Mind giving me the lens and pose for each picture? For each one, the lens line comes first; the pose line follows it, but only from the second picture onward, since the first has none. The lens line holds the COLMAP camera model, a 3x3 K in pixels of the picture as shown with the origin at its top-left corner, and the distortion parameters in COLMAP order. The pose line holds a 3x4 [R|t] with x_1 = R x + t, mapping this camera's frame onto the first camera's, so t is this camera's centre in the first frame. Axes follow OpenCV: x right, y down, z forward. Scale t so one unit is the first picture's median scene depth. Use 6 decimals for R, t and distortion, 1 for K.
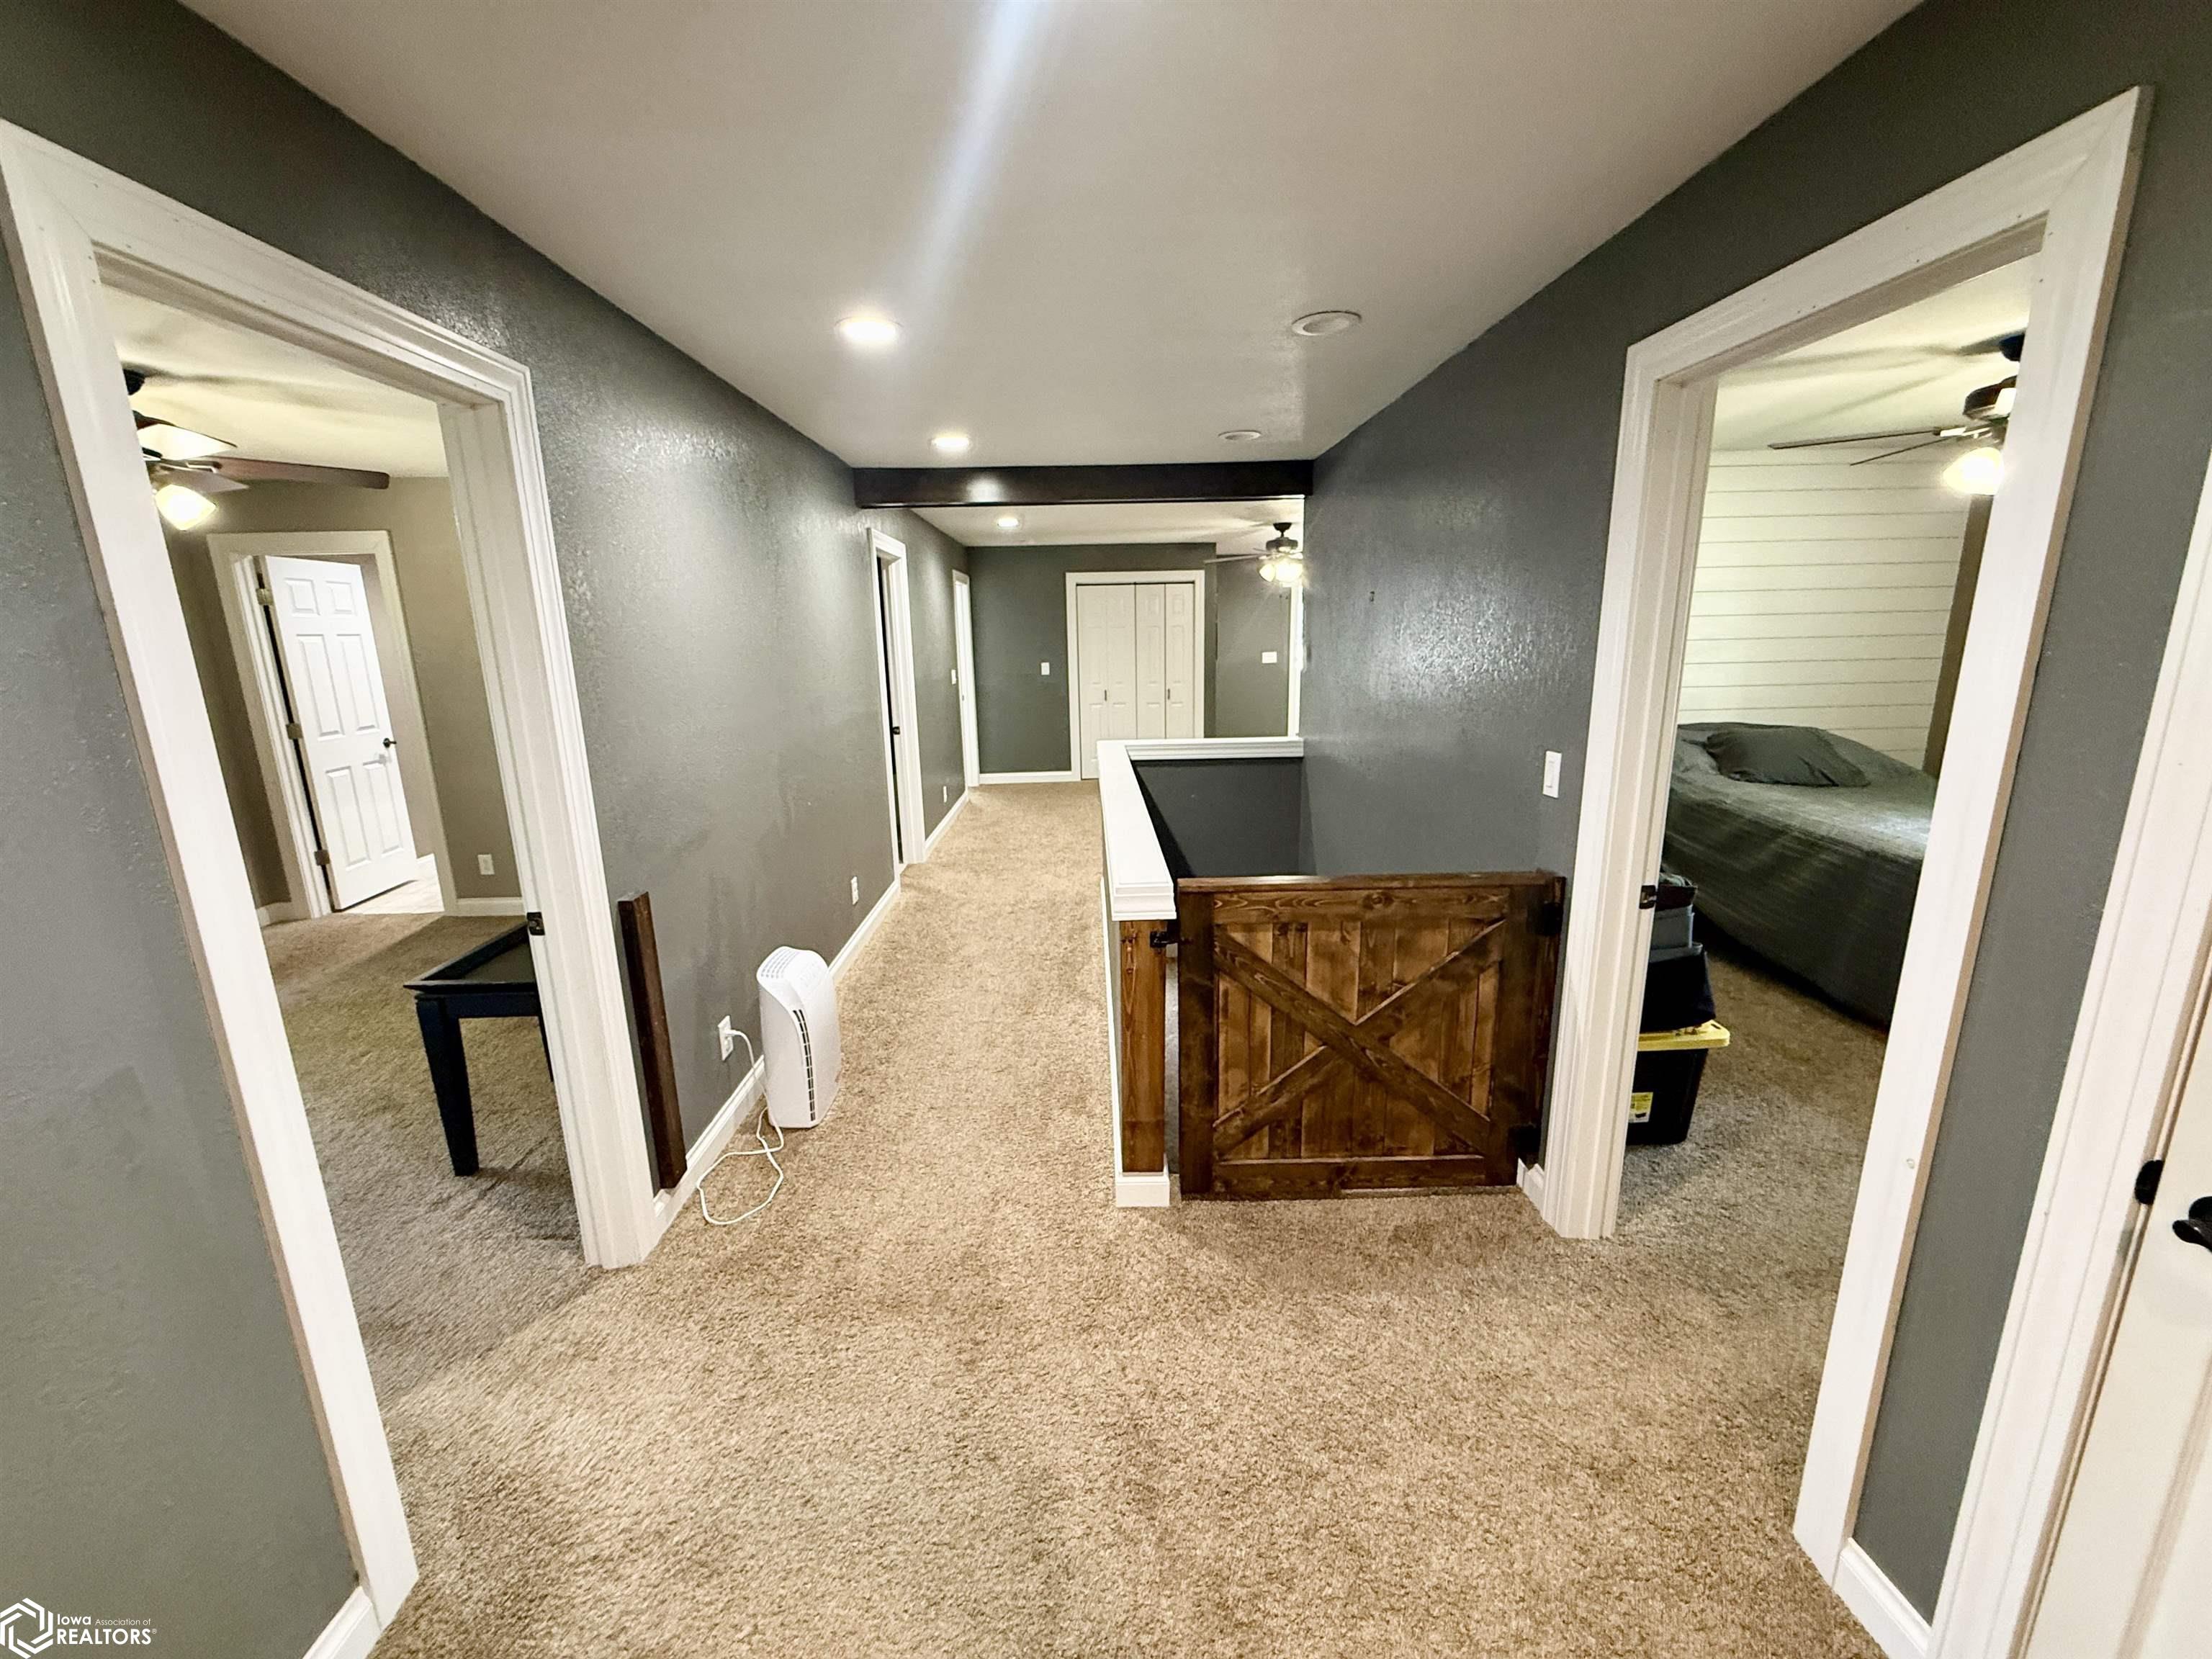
lens RADIAL K [[884.2, 0, 1099.6], [0, 884.2, 830.6], [0, 0, 1]] dist [-0.001451, -0.000337]
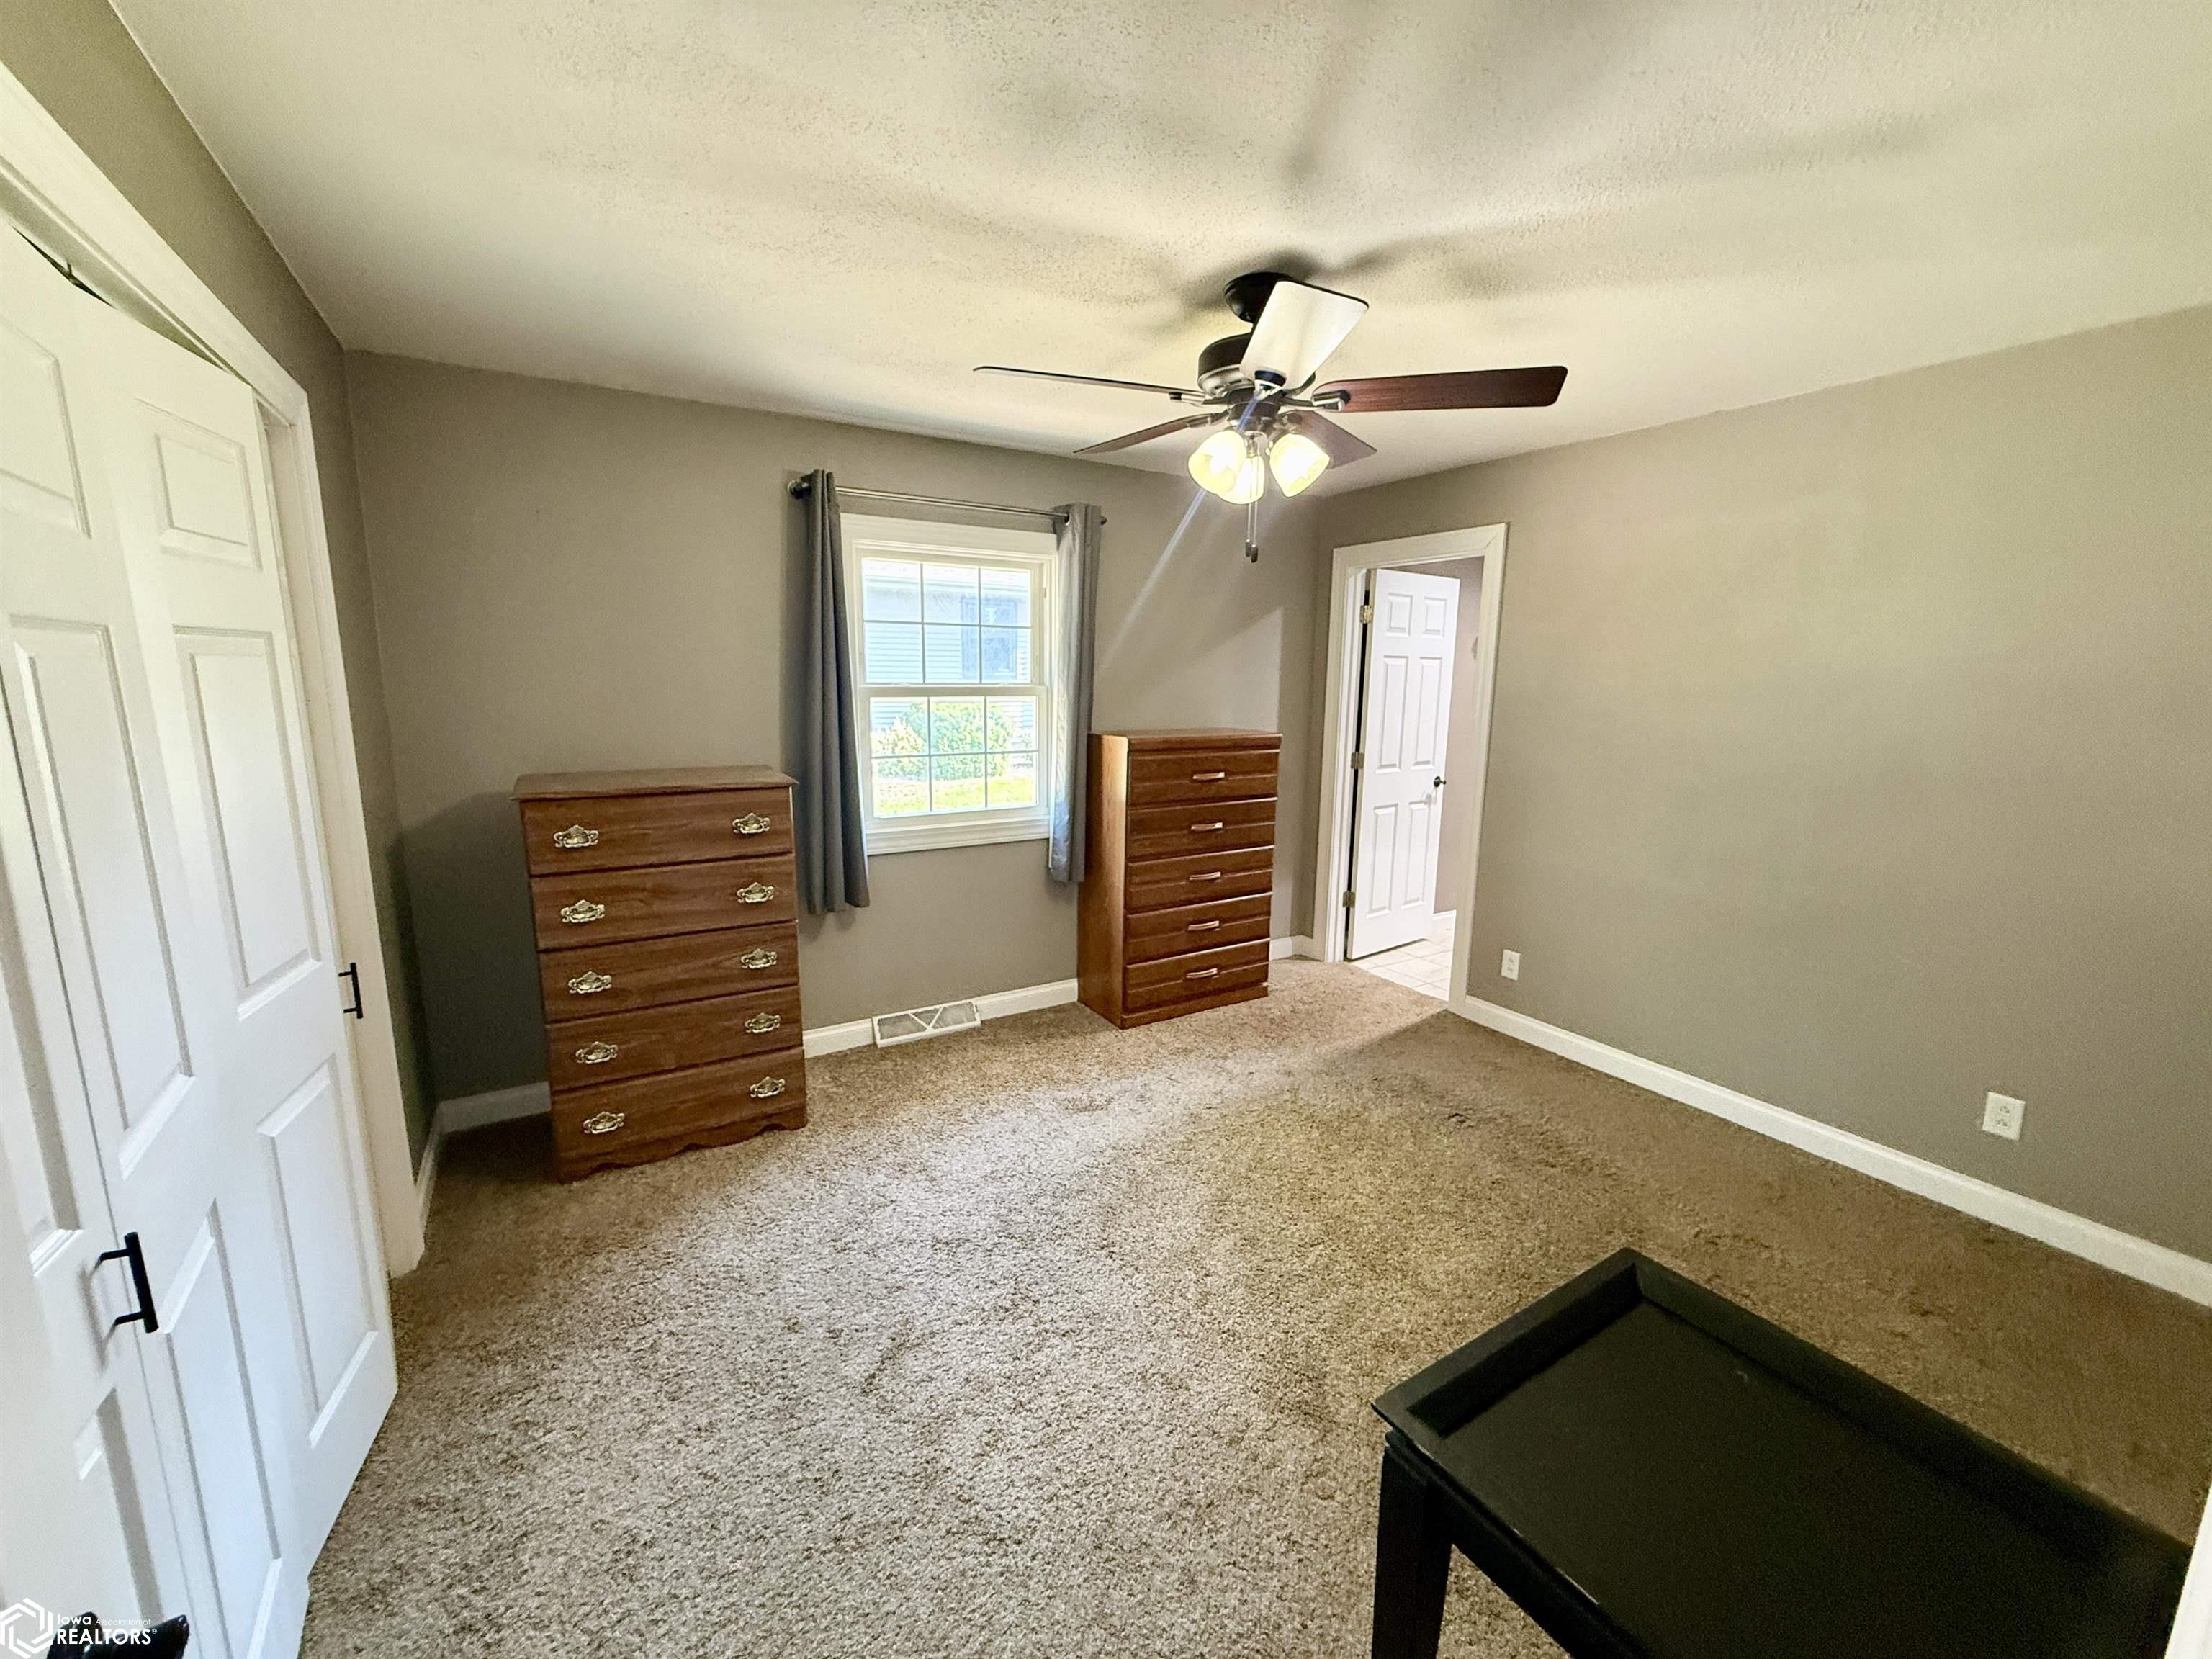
lens RADIAL K [[884.2, 0, 1099.6], [0, 884.2, 830.6], [0, 0, 1]] dist [-0.001451, -0.000337]
pose [[0.508271, 0.176411, -0.842935, -0.265104], [-0.209661, 0.974693, 0.077564, -0.056986], [0.835286, 0.137307, 0.532394, 0.301241]]
